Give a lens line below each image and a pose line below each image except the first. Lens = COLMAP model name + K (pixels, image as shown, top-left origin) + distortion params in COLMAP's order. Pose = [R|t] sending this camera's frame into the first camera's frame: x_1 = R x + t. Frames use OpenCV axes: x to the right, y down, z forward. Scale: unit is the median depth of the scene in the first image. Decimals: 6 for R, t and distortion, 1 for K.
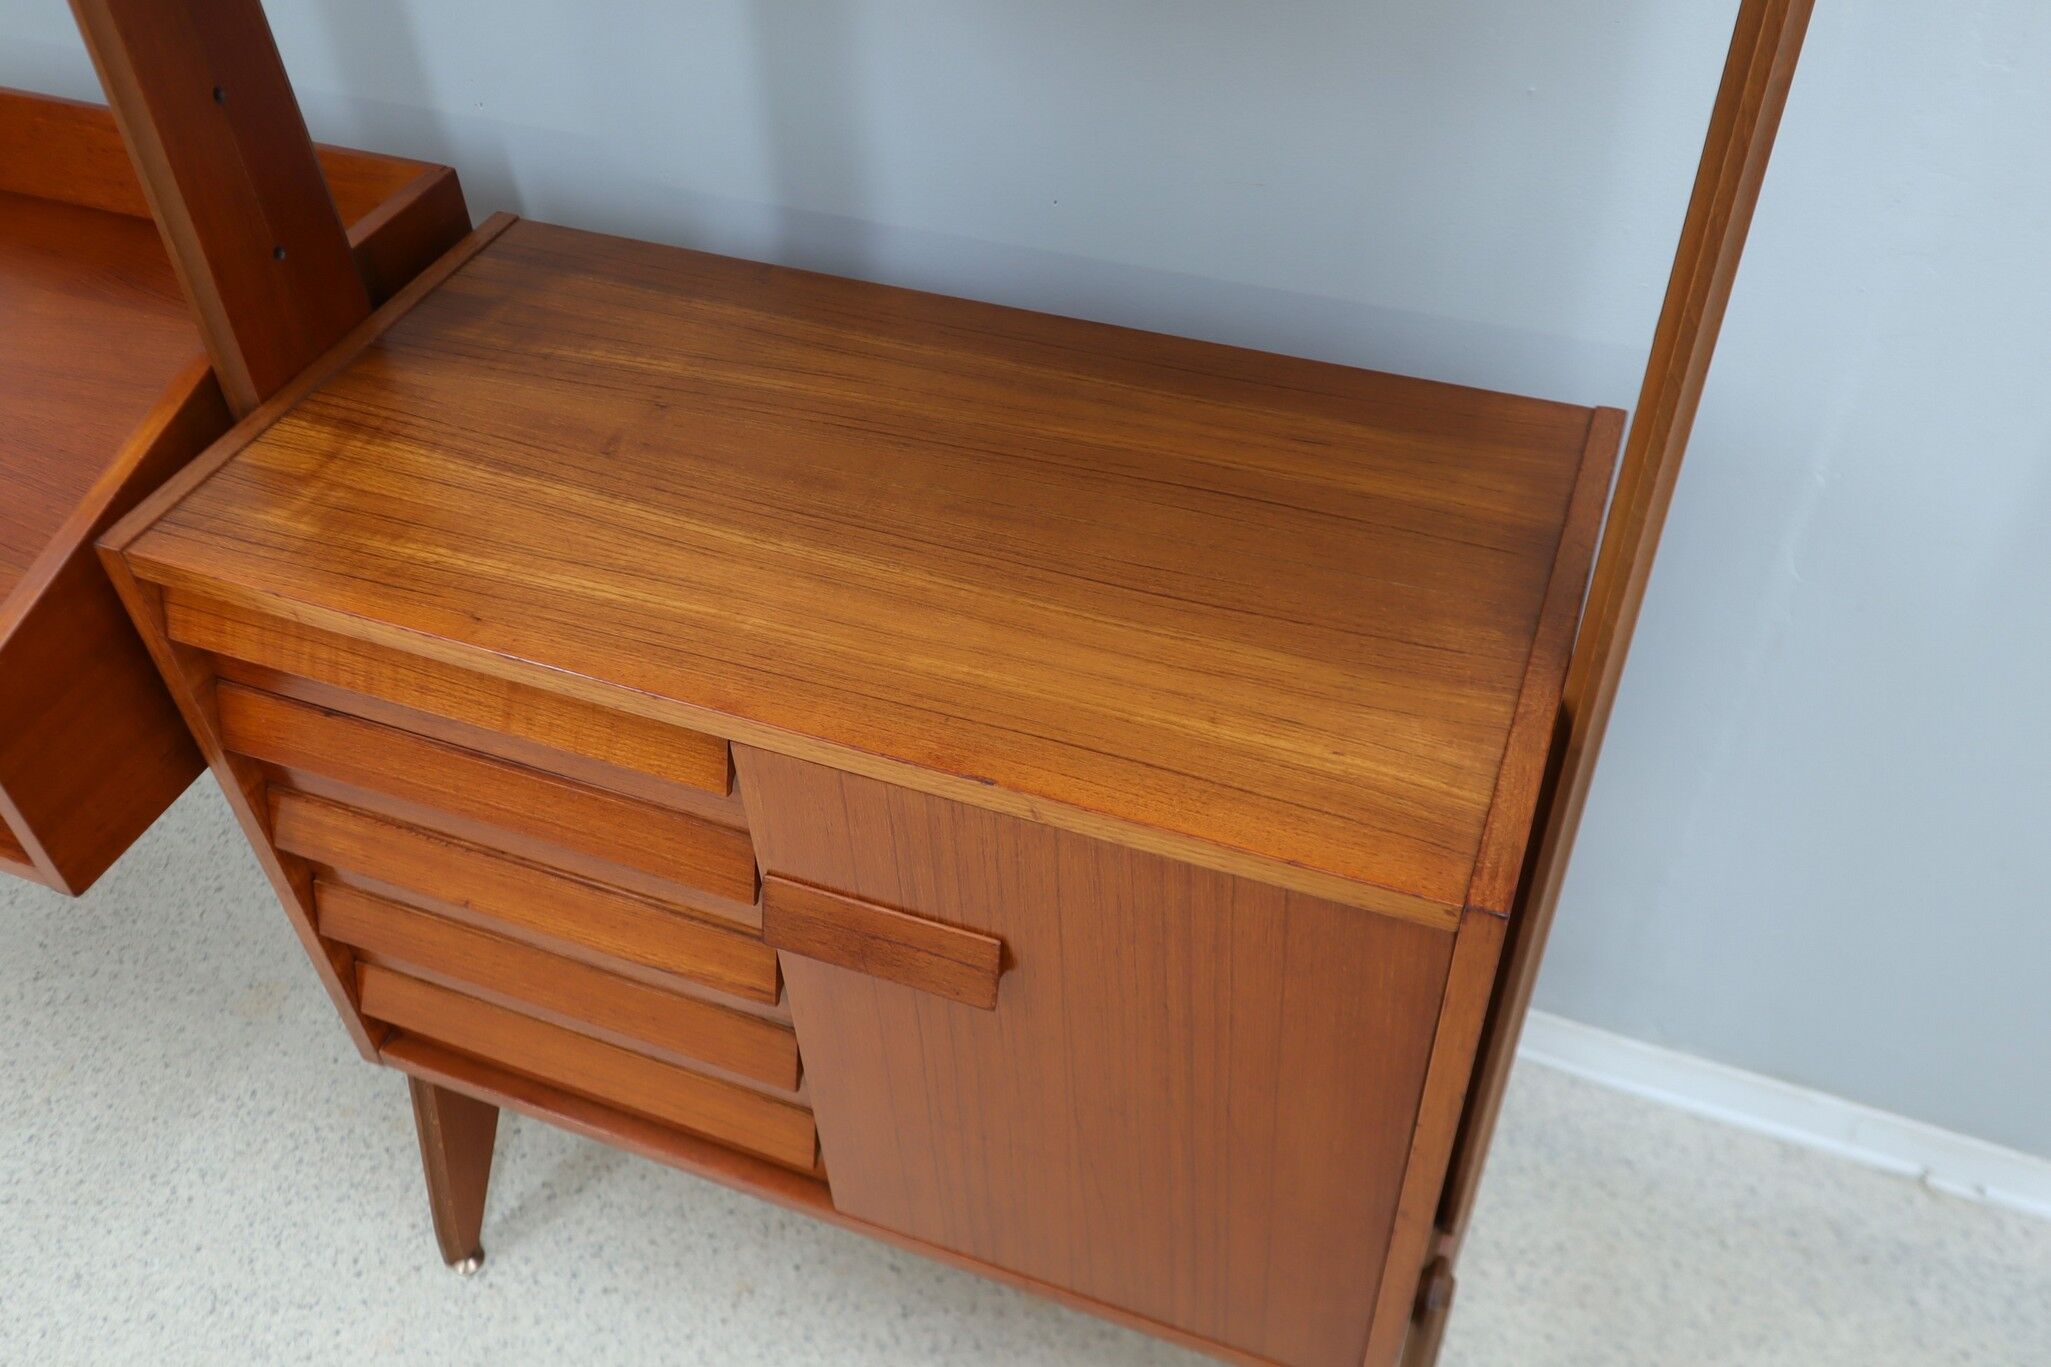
lens RADIAL K [[1711.5, 0, 1025.5], [0, 1711.5, 683.5], [0, 0, 1]] dist [0.001266, 0.003347]
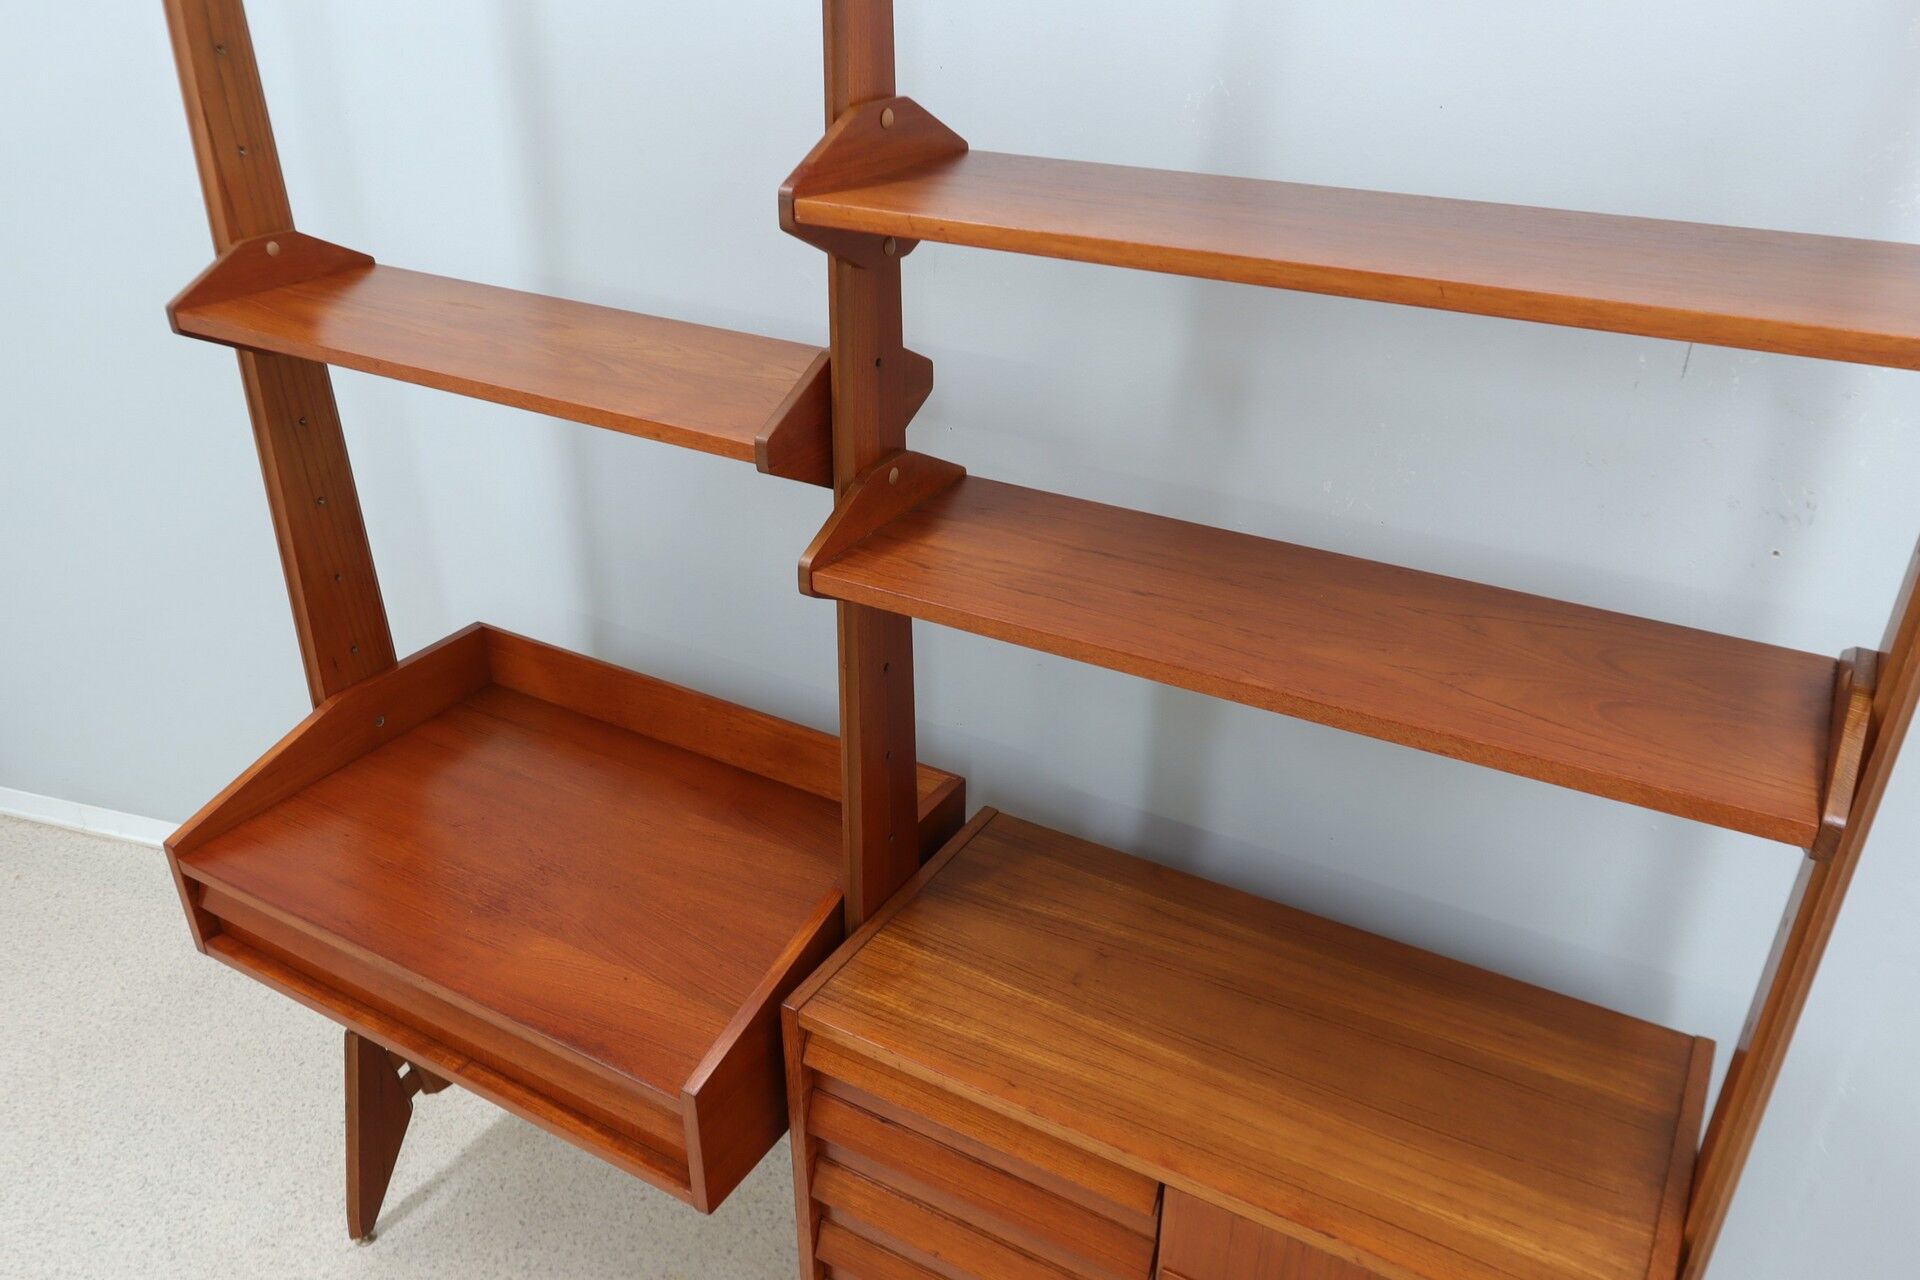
lens RADIAL K [[1459.6, 0, 964.6], [0, 1459.6, 681.4], [0, 0, 1]] dist [-0.002225, 0.000457]
pose [[0.988126, 0.106989, -0.110273, -0.222656], [-0.131259, 0.960872, -0.243917, -0.056028], [0.079862, 0.255495, 0.963506, -0.444707]]
